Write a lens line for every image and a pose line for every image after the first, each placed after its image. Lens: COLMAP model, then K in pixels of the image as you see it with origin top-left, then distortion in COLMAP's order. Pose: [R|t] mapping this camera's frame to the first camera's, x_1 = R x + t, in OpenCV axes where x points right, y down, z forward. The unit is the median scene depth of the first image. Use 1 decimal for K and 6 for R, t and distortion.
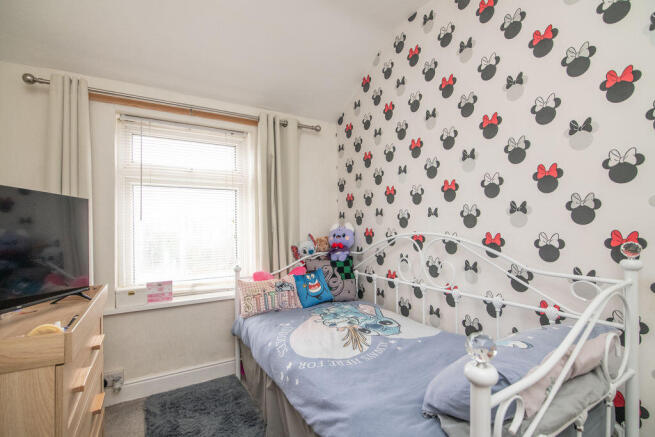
lens RADIAL K [[302.6, 0, 325.8], [0, 302.6, 223.5], [0, 0, 1]] dist [-0.006755, 0.001035]
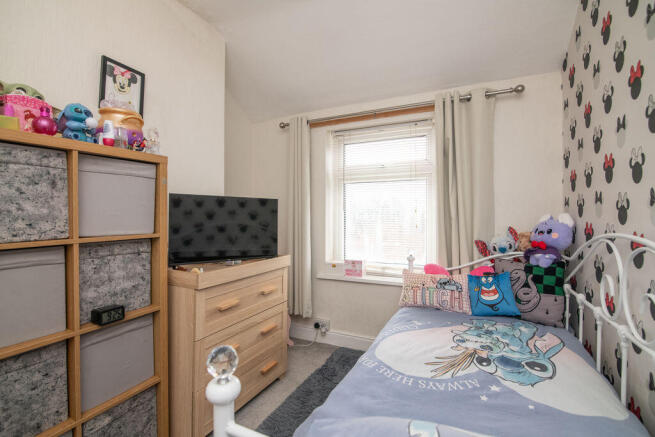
lens RADIAL K [[302.6, 0, 327.3], [0, 302.6, 213.0], [0, 0, 1]] dist [-0.006755, 0.001035]
pose [[0.561418, 0.007725, -0.827496, 0.388918], [0.003677, 0.999923, 0.011829, -0.015000], [0.827524, -0.009683, 0.561346, 0.199396]]
